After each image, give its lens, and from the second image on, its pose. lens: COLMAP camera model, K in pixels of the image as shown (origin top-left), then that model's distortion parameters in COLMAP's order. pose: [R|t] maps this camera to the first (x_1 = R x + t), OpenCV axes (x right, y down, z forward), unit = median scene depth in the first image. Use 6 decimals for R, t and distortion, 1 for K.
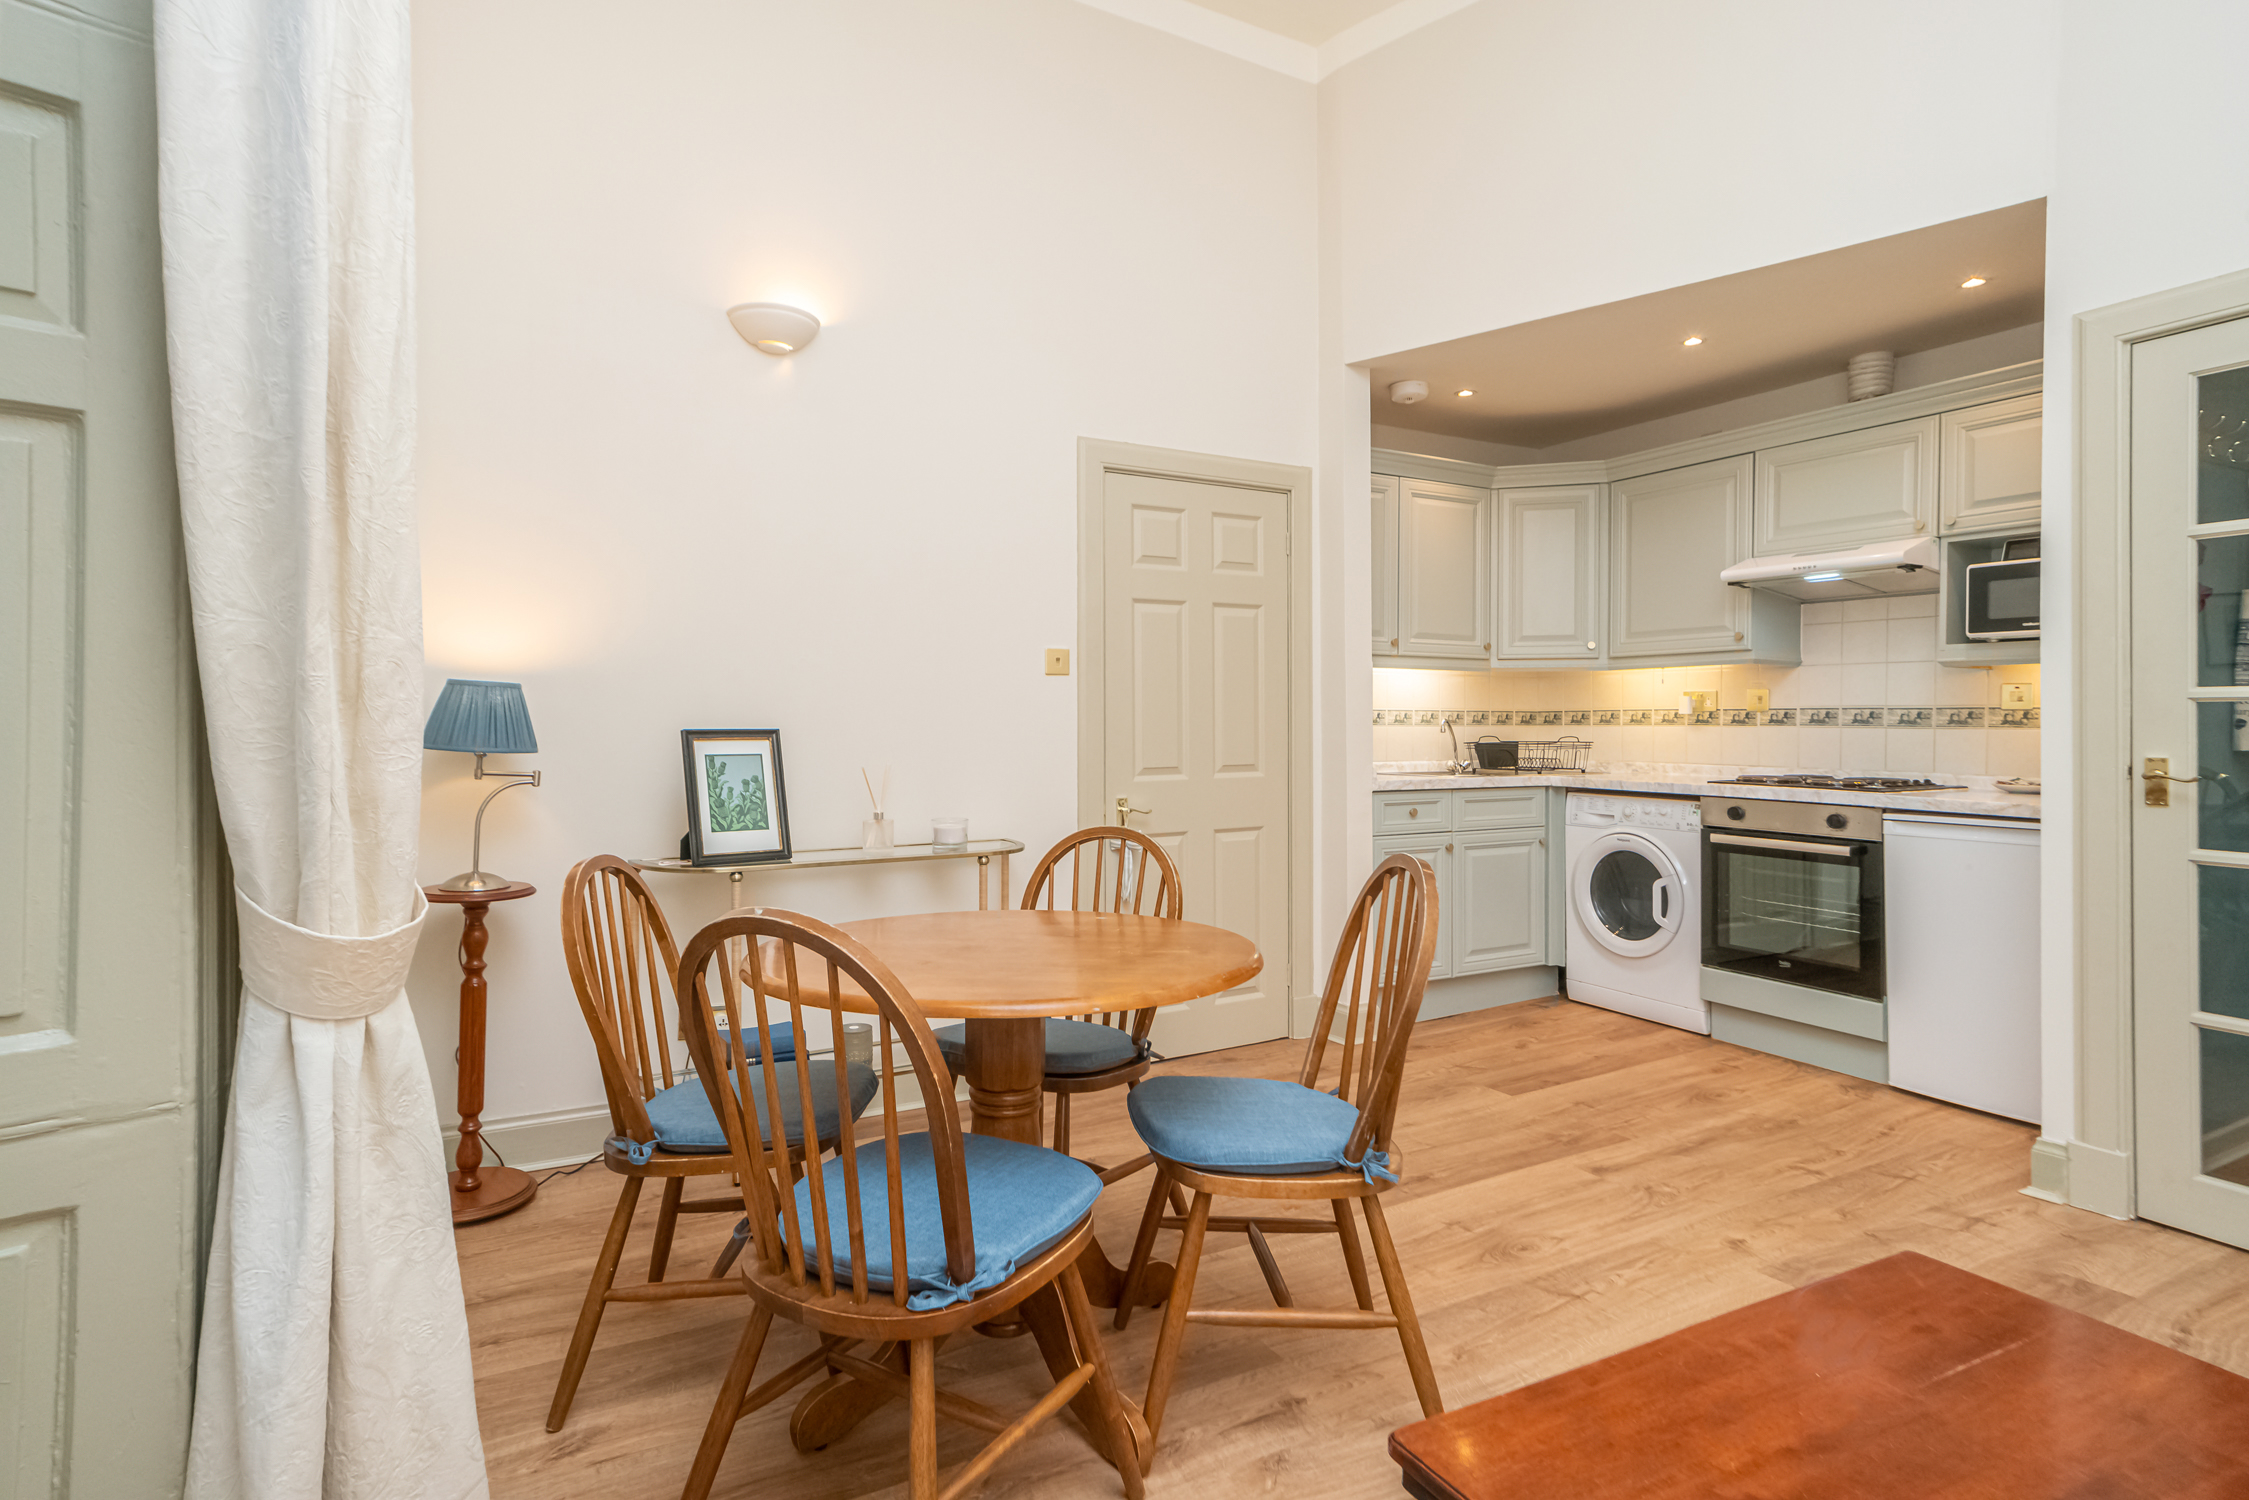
lens RADIAL K [[1138.6, 0, 1108.3], [0, 1138.6, 715.4], [0, 0, 1]] dist [-0.012682, 0.015092]
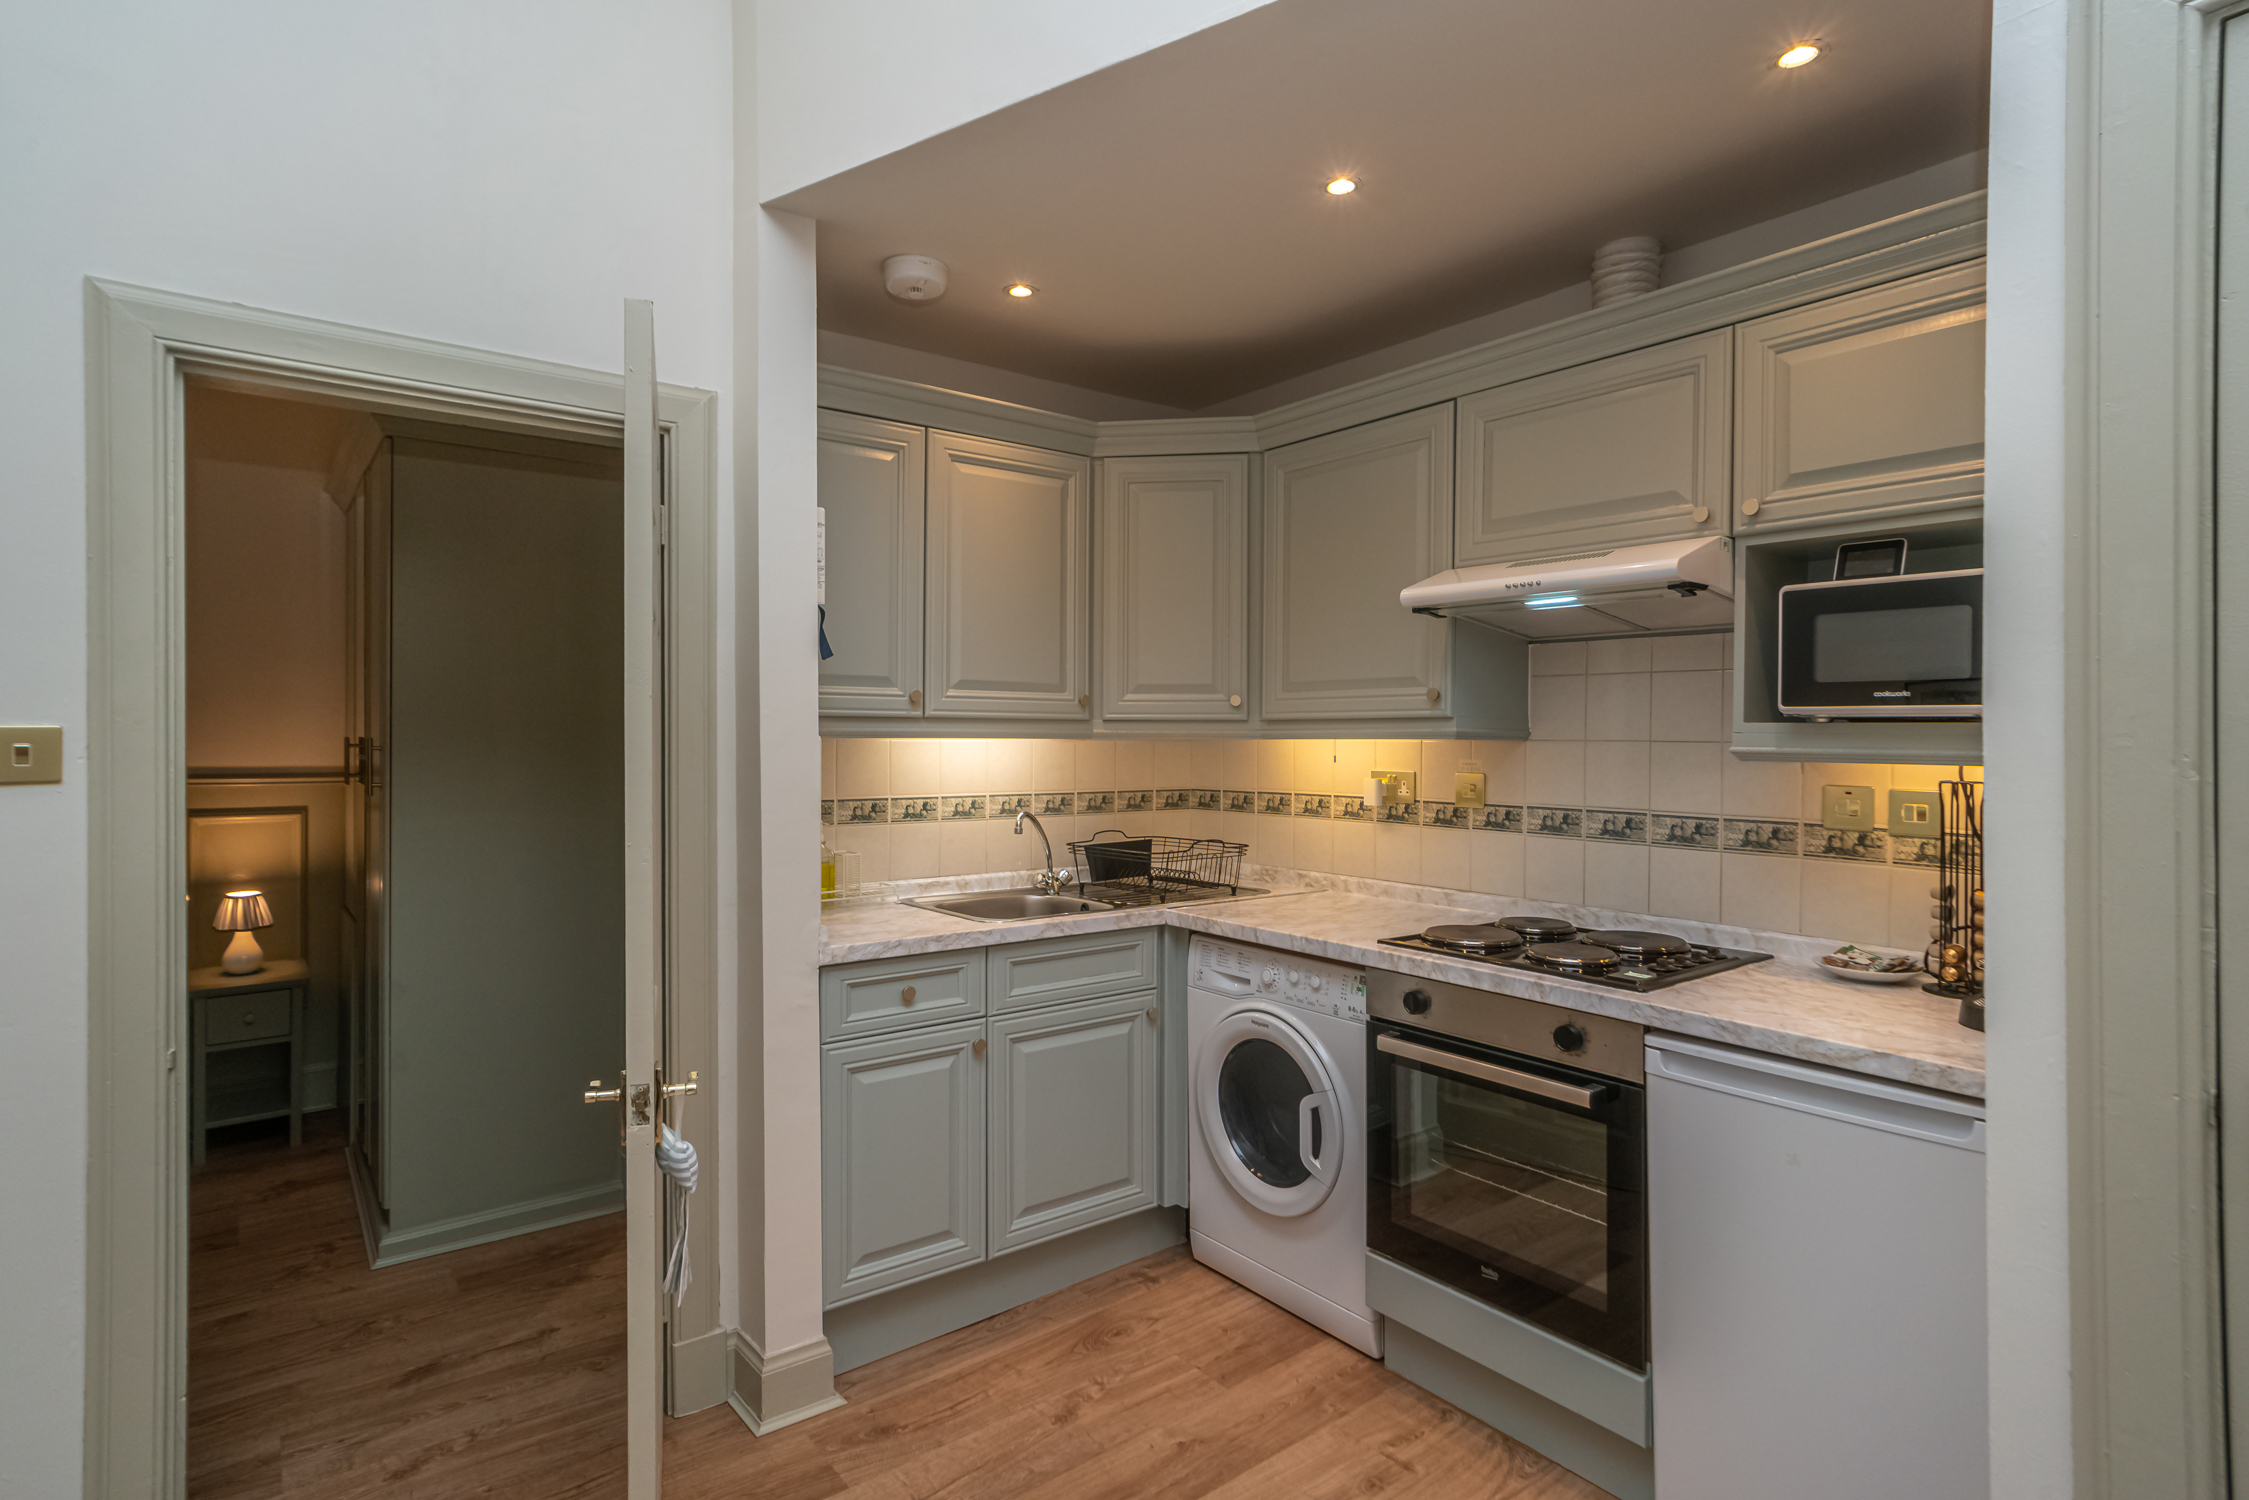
lens RADIAL K [[1141.3, 0, 1110.2], [0, 1141.3, 729.8], [0, 0, 1]] dist [-0.000494, 0.000667]
pose [[0.987257, 0.000491, 0.159132, 0.313491], [-0.000365, 1.000000, -0.000816, -0.056117], [-0.159132, 0.000748, 0.987257, 0.458953]]
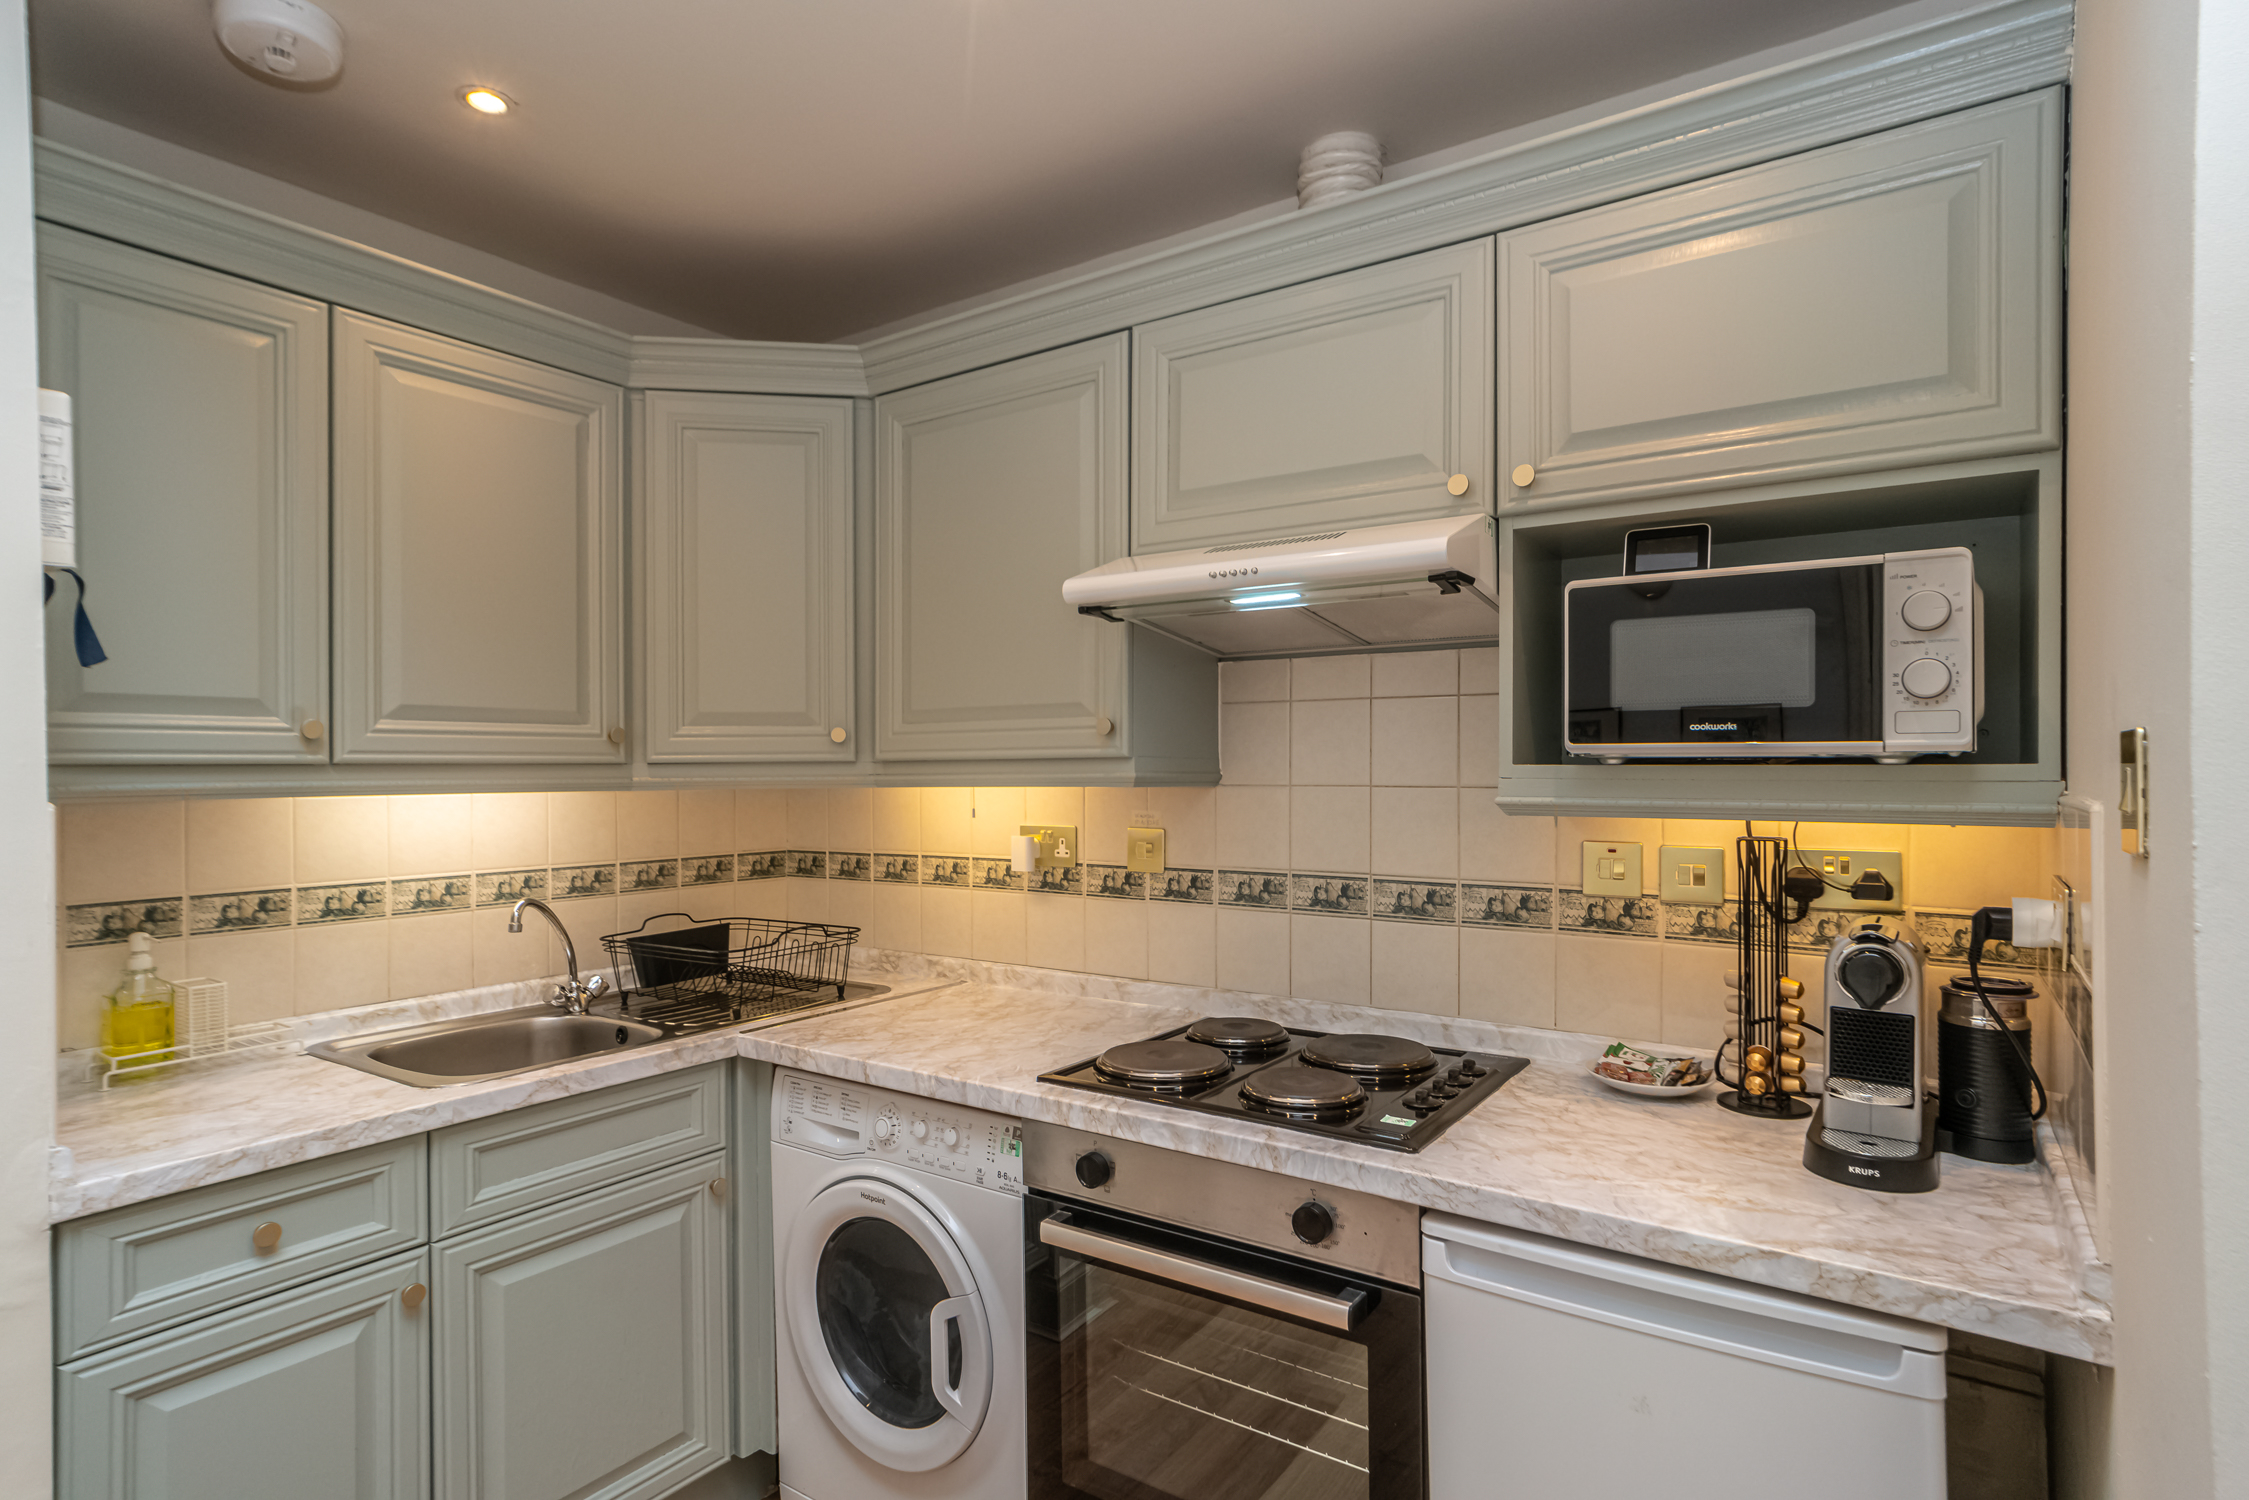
lens RADIAL K [[1167.5, 0, 1097.0], [0, 1167.5, 760.9], [0, 0, 1]] dist [-0.016594, 0.020416]
pose [[0.894651, -0.009206, 0.446670, 0.380888], [0.009737, 0.999952, 0.001108, -0.063602], [-0.446659, 0.003358, 0.894698, 0.646871]]
